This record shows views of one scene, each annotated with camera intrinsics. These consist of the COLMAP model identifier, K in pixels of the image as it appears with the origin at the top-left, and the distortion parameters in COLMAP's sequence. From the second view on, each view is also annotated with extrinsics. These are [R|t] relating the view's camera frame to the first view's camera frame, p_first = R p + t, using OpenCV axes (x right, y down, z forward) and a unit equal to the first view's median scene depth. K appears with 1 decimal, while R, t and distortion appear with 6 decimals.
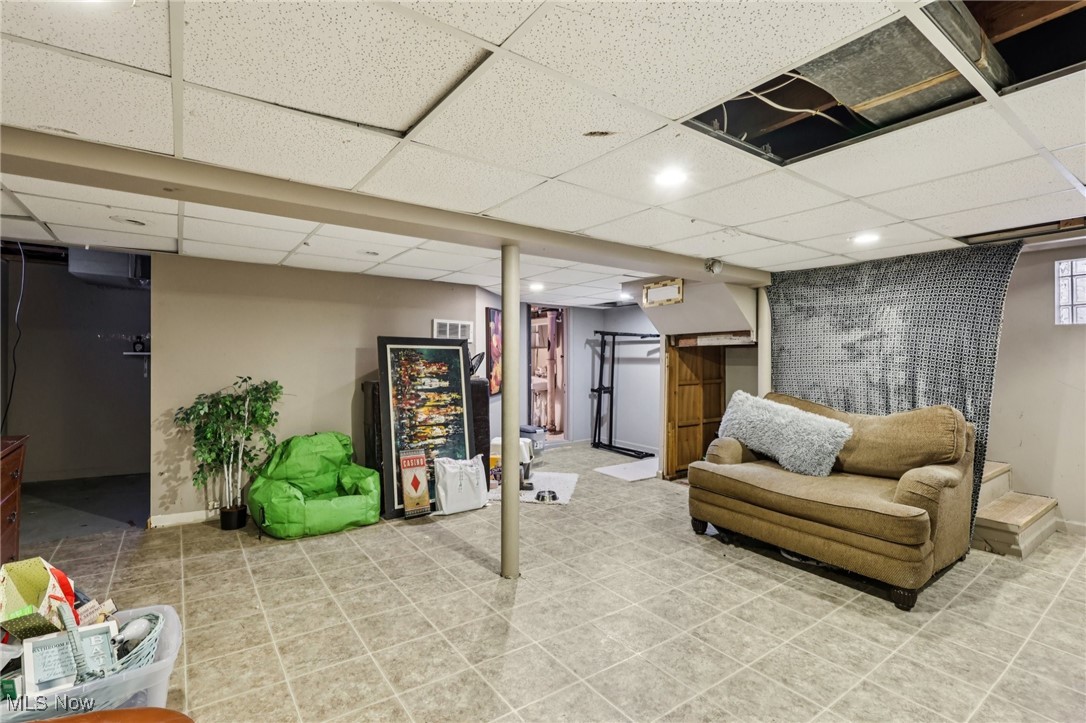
lens RADIAL K [[508.3, 0, 536.1], [0, 508.3, 357.0], [0, 0, 1]] dist [0.000289, 0.001796]
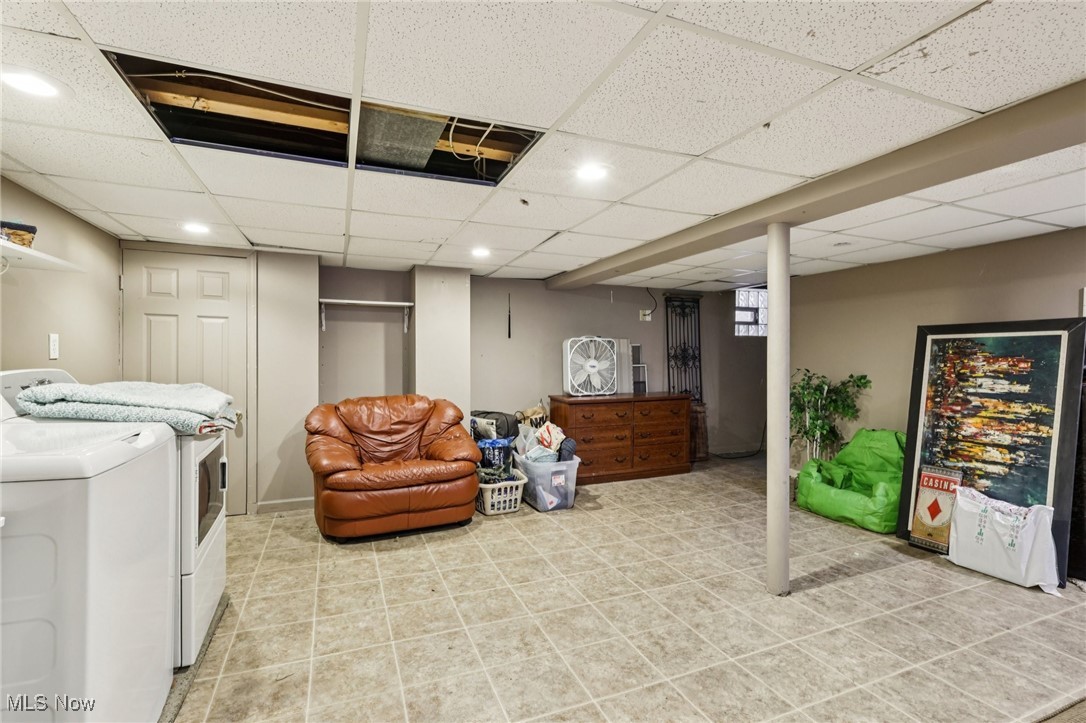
lens RADIAL K [[508.3, 0, 539.8], [0, 508.3, 362.4], [0, 0, 1]] dist [0.000289, 0.001796]
pose [[-0.241133, 0.001974, -0.970490, 0.654721], [0.001708, 0.999997, 0.001609, 0.017404], [0.970490, -0.001269, -0.241136, 0.576741]]
